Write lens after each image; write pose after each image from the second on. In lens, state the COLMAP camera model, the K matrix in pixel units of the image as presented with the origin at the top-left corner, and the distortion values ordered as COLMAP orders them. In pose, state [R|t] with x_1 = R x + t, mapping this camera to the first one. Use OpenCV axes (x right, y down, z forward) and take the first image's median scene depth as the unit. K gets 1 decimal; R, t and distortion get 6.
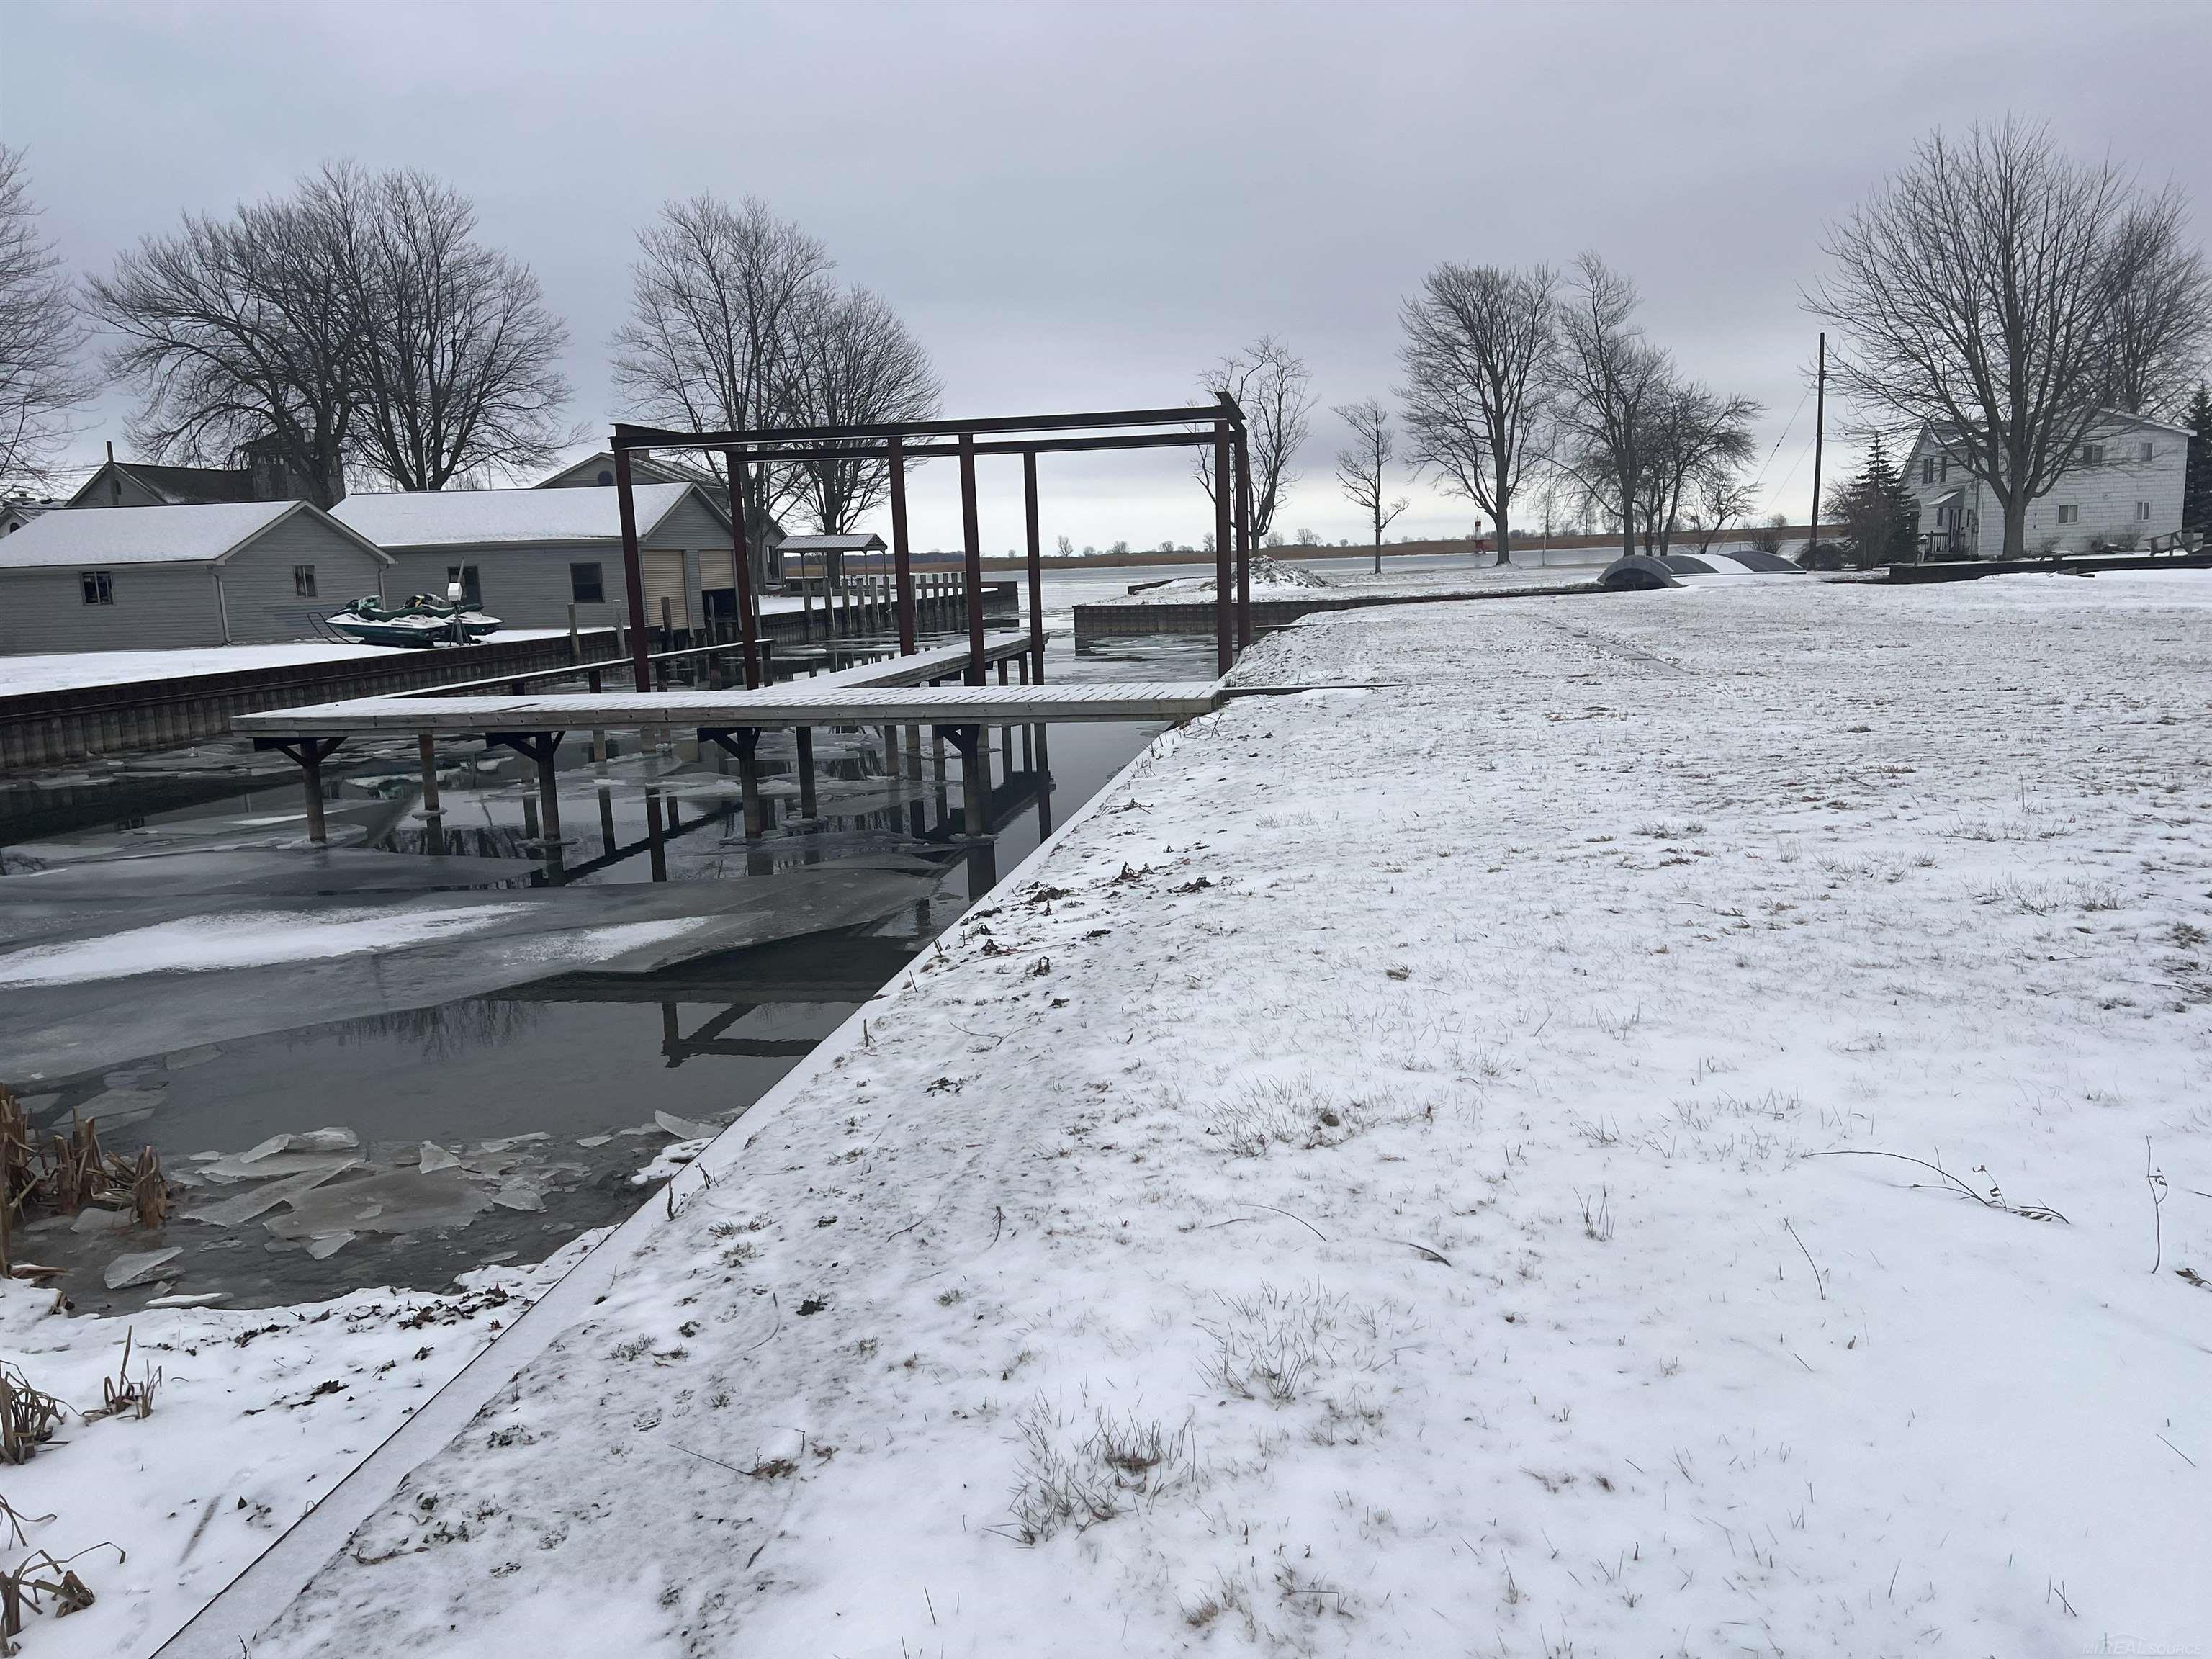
lens RADIAL K [[1687.1, 0, 1109.0], [0, 1687.1, 843.5], [0, 0, 1]] dist [0.060304, -0.073397]
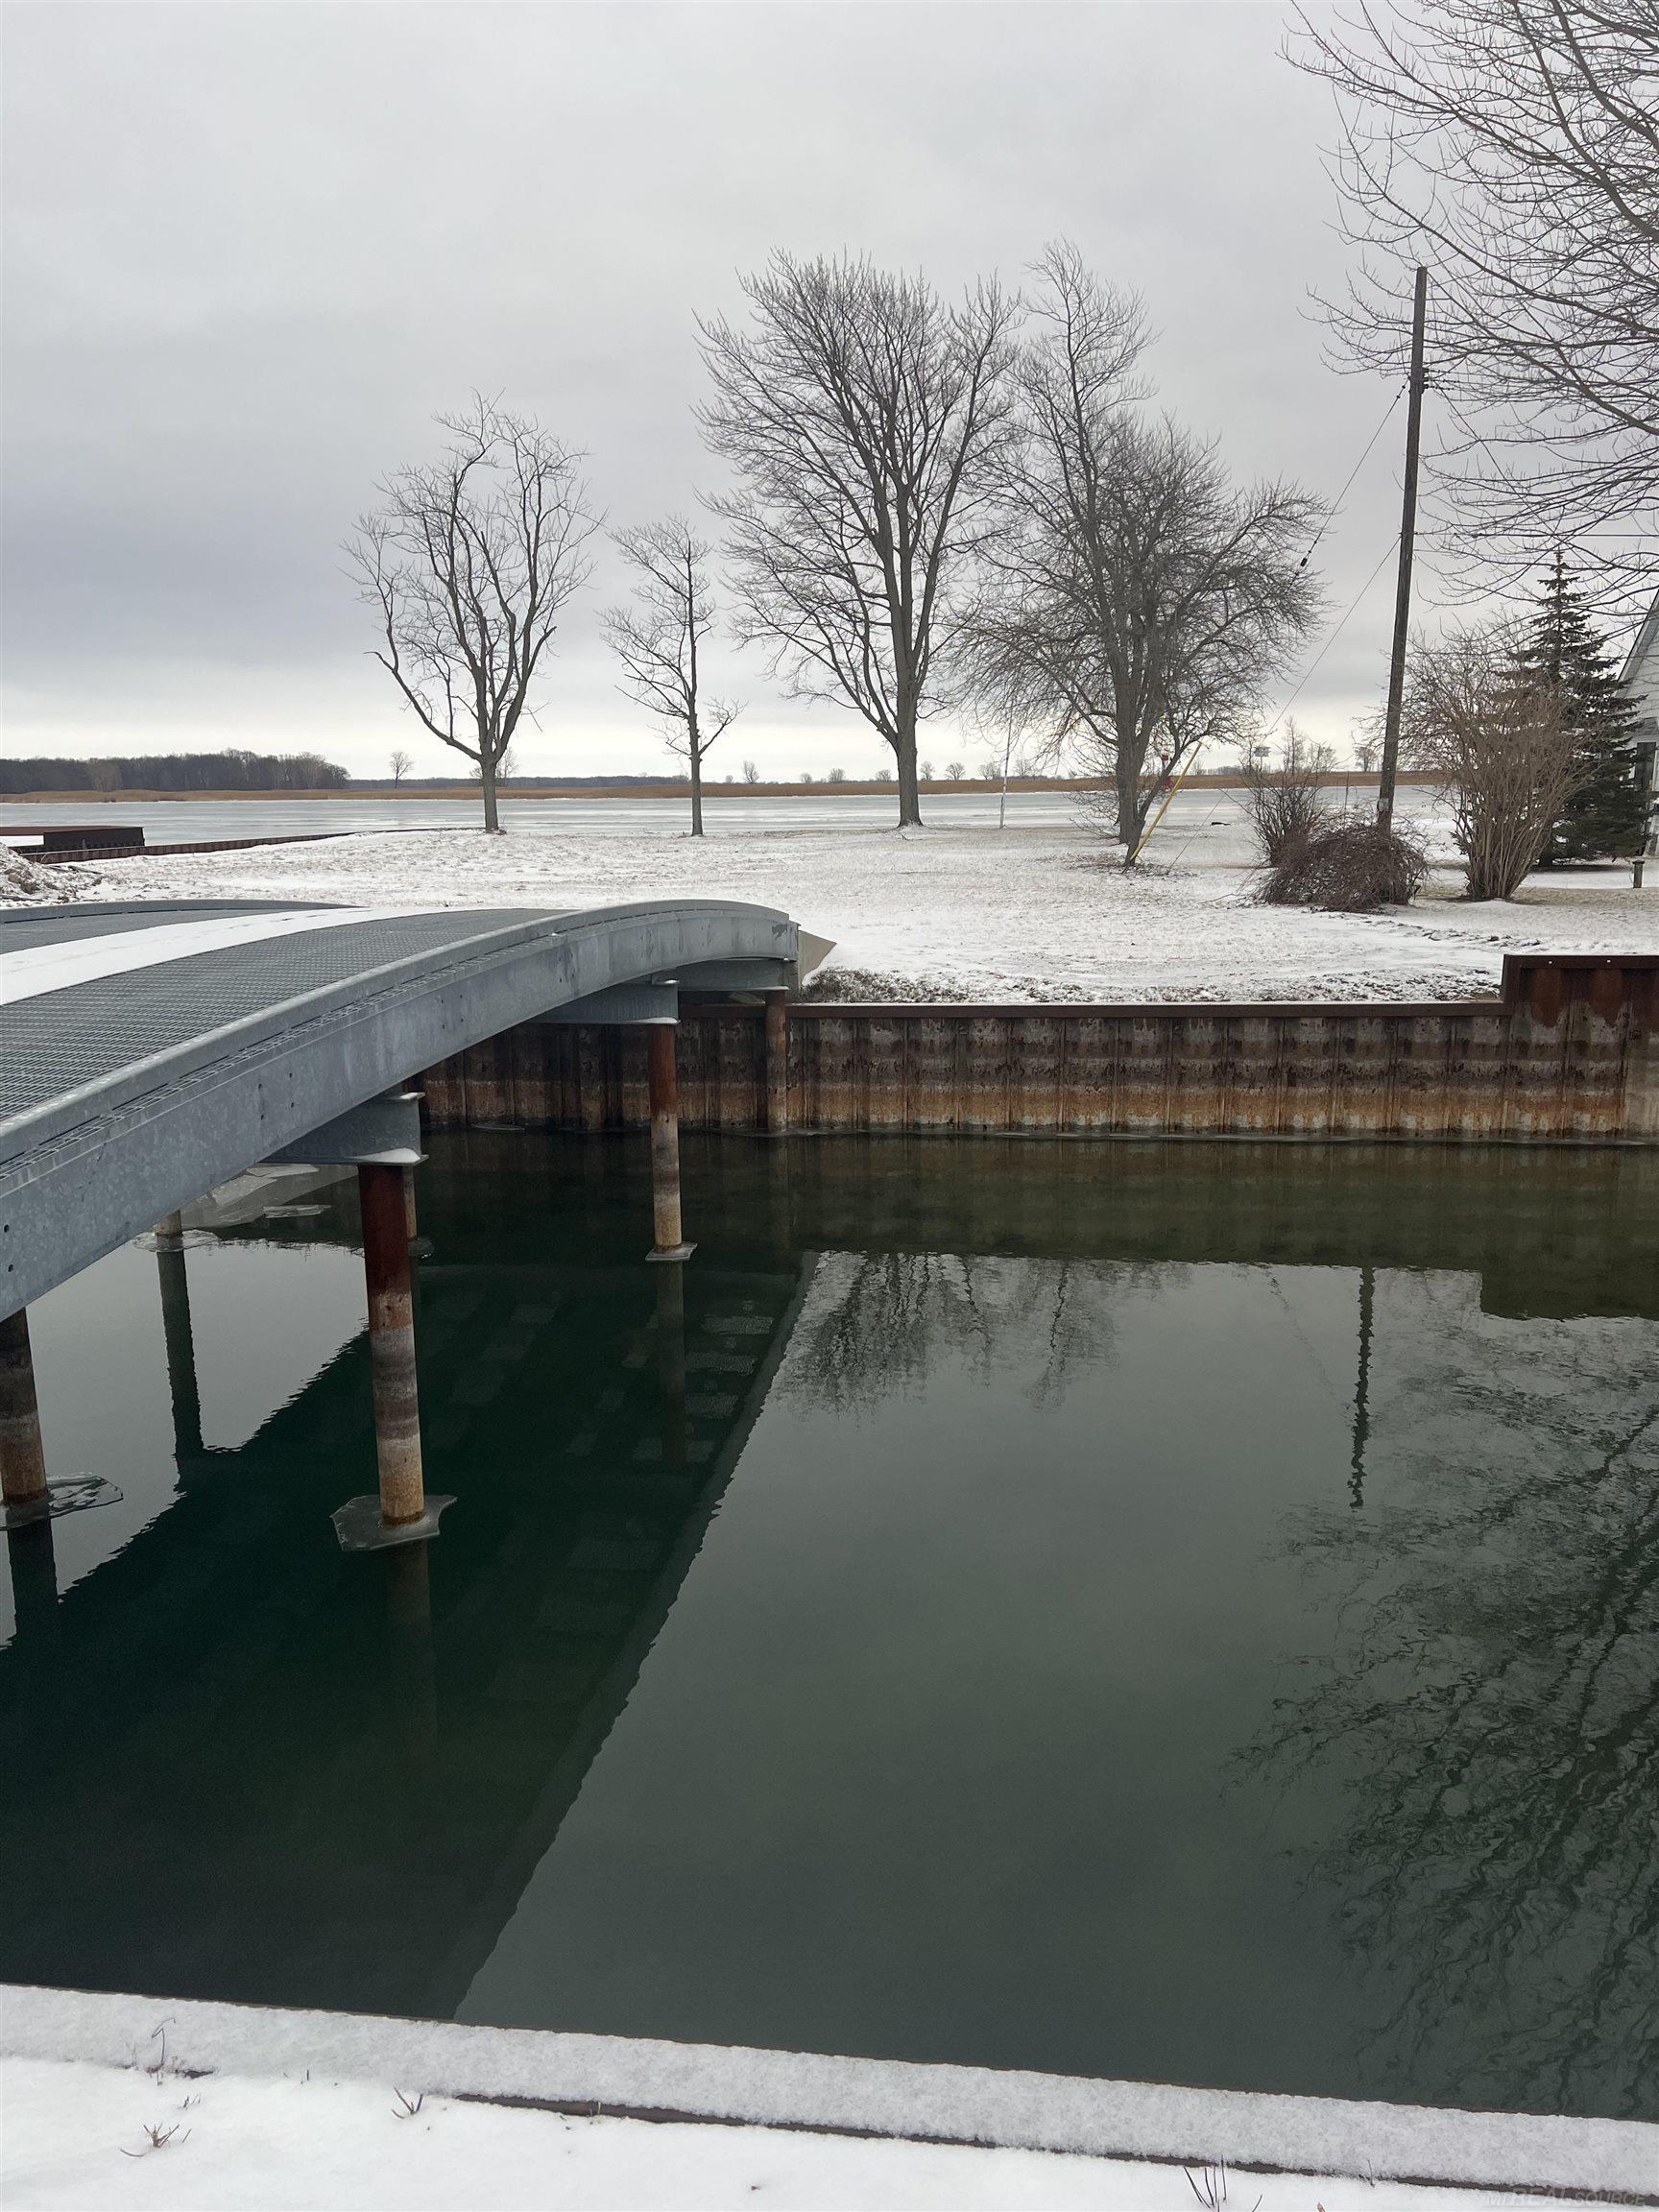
lens RADIAL K [[1687.1, 0, 819.5], [0, 1687.1, 1126.7], [0, 0, 1]] dist [0.060304, -0.073397]
pose [[0.999629, 0.025876, -0.008467, 0.217096], [-0.025593, 0.999159, 0.032044, -0.084738], [0.009289, -0.031816, 0.999451, 0.451934]]
